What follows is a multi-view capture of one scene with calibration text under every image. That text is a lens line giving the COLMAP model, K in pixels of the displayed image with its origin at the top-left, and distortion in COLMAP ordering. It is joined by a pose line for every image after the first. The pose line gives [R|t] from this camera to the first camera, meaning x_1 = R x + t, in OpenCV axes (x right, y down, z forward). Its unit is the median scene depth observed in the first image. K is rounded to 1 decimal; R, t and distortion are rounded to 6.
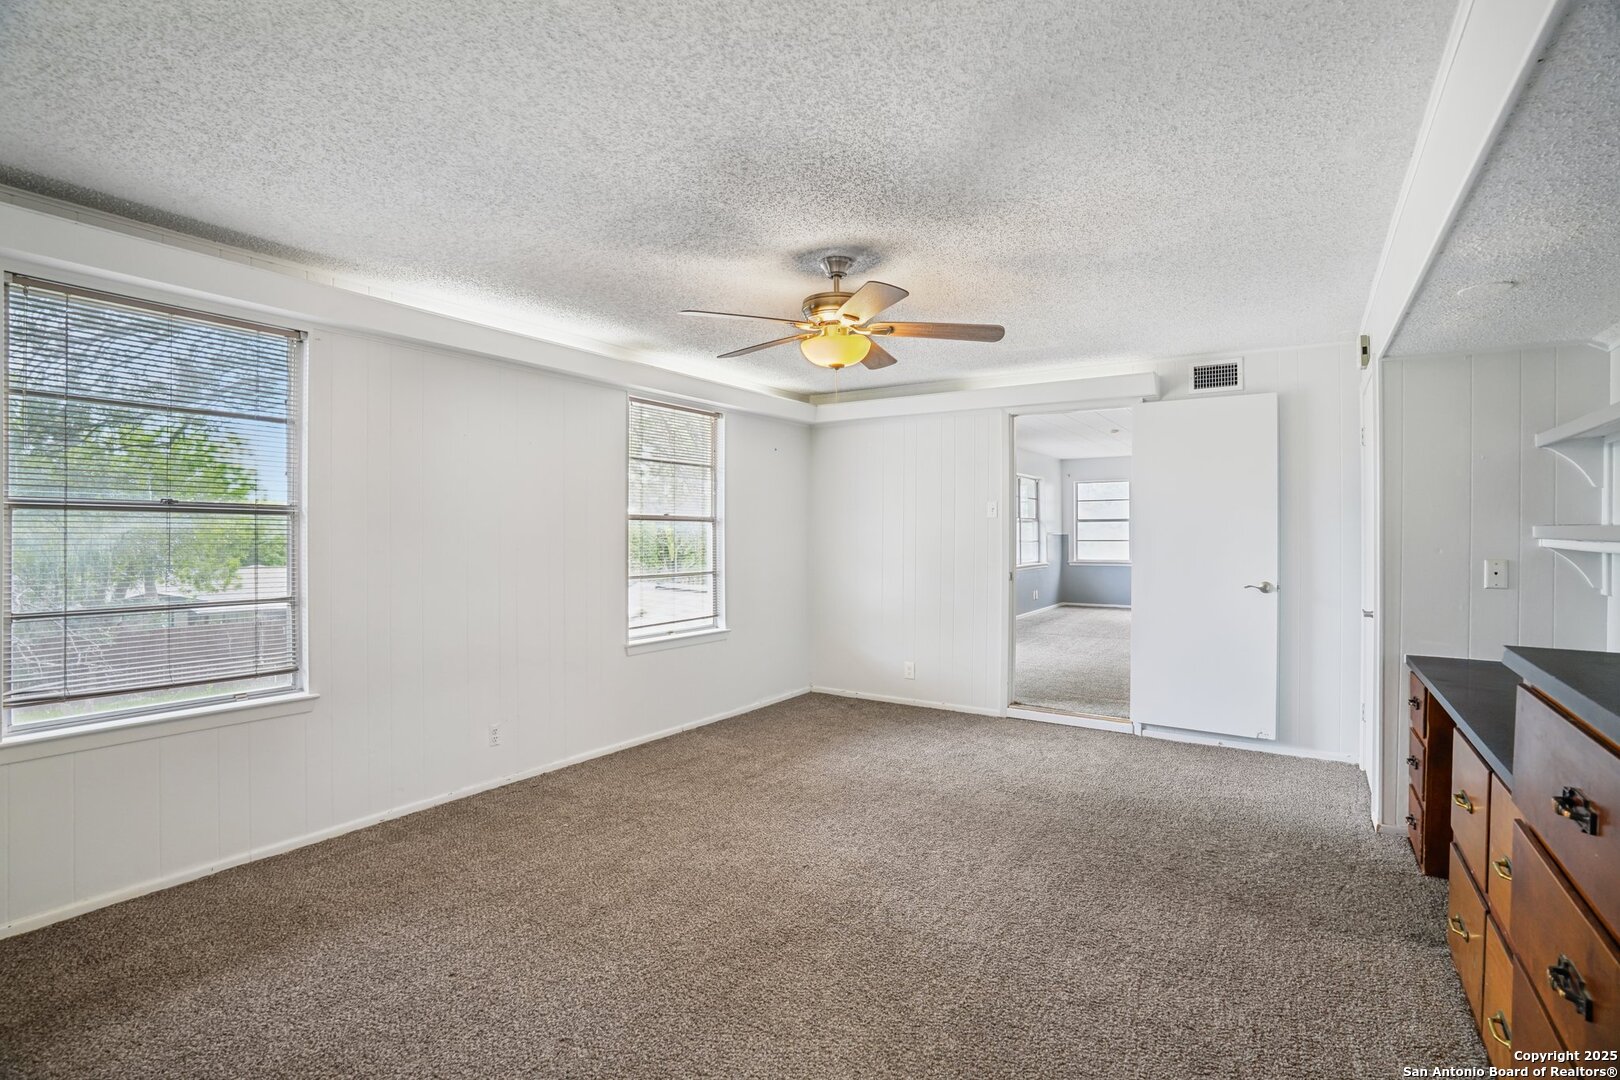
lens RADIAL K [[760.0, 0, 811.3], [0, 760.0, 534.8], [0, 0, 1]] dist [-0.042859, 0.006282]
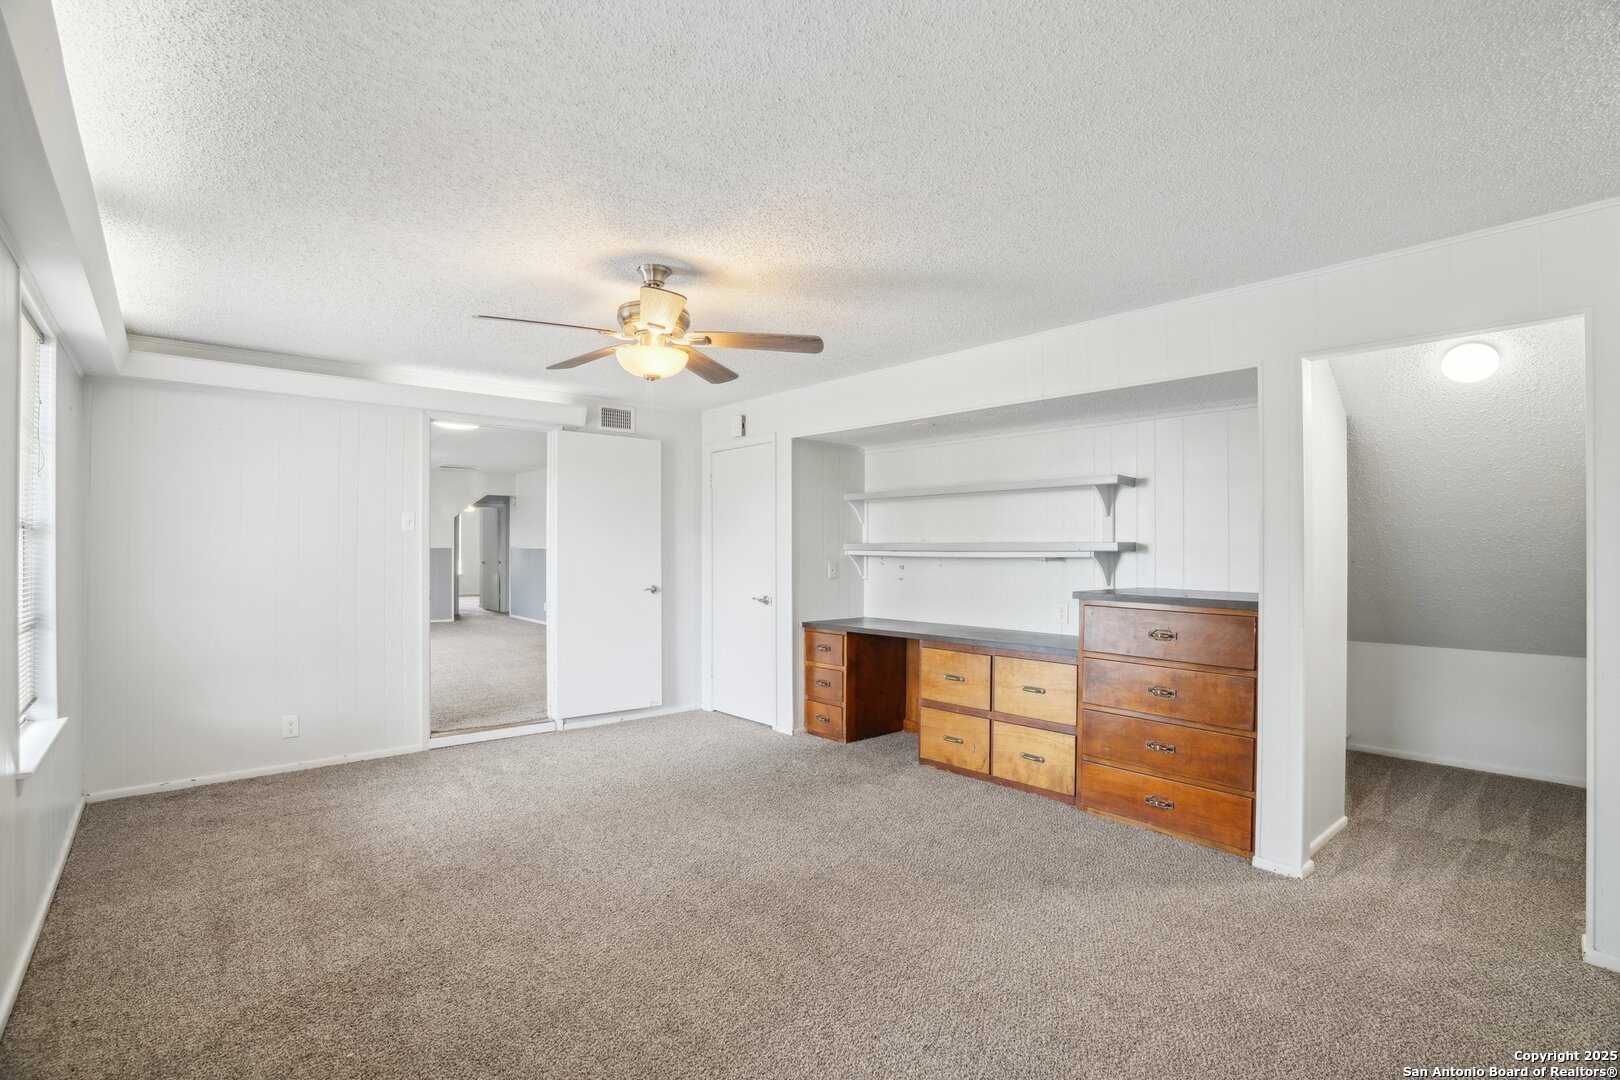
lens RADIAL K [[760.0, 0, 811.9], [0, 760.0, 545.8], [0, 0, 1]] dist [-0.042859, 0.006282]
pose [[0.279732, -0.001448, 0.960077, -0.580838], [0.002806, 0.999996, 0.000691, -0.004817], [-0.960074, 0.002501, 0.279734, 0.367338]]
